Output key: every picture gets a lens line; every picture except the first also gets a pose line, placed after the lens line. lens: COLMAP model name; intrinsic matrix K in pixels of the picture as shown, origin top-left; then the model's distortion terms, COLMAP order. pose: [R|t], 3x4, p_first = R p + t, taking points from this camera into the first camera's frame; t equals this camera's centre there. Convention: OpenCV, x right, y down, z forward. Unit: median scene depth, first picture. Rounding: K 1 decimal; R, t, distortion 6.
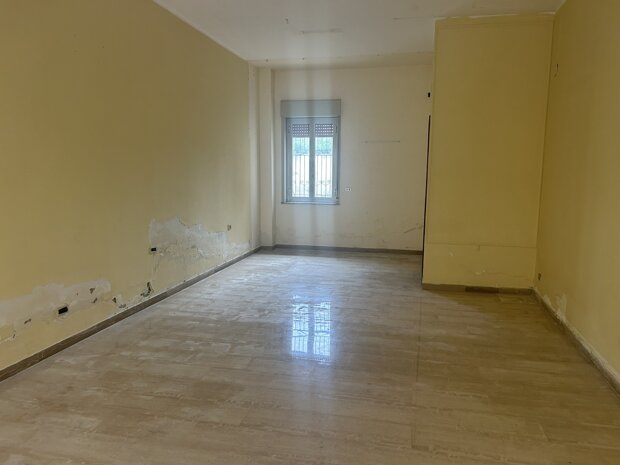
lens RADIAL K [[464.4, 0, 309.3], [0, 464.4, 232.1], [0, 0, 1]] dist [0.001306, -0.024519]
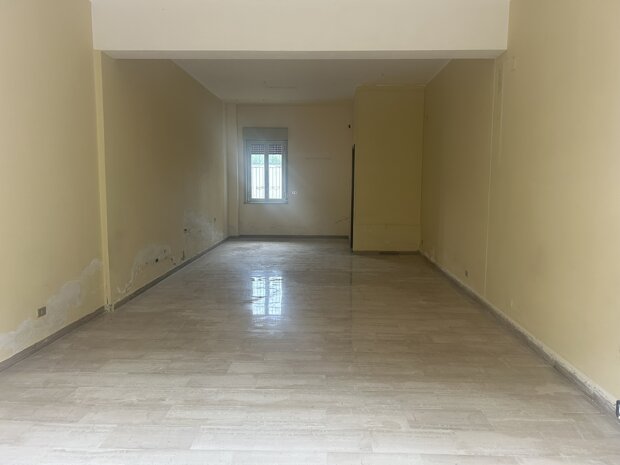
lens RADIAL K [[464.4, 0, 311.0], [0, 464.4, 232.7], [0, 0, 1]] dist [0.001306, -0.024519]
pose [[0.980396, -0.025399, 0.195394, -0.163250], [0.029323, 0.999422, -0.017214, 0.060332], [-0.194844, 0.022606, 0.980574, -0.414679]]
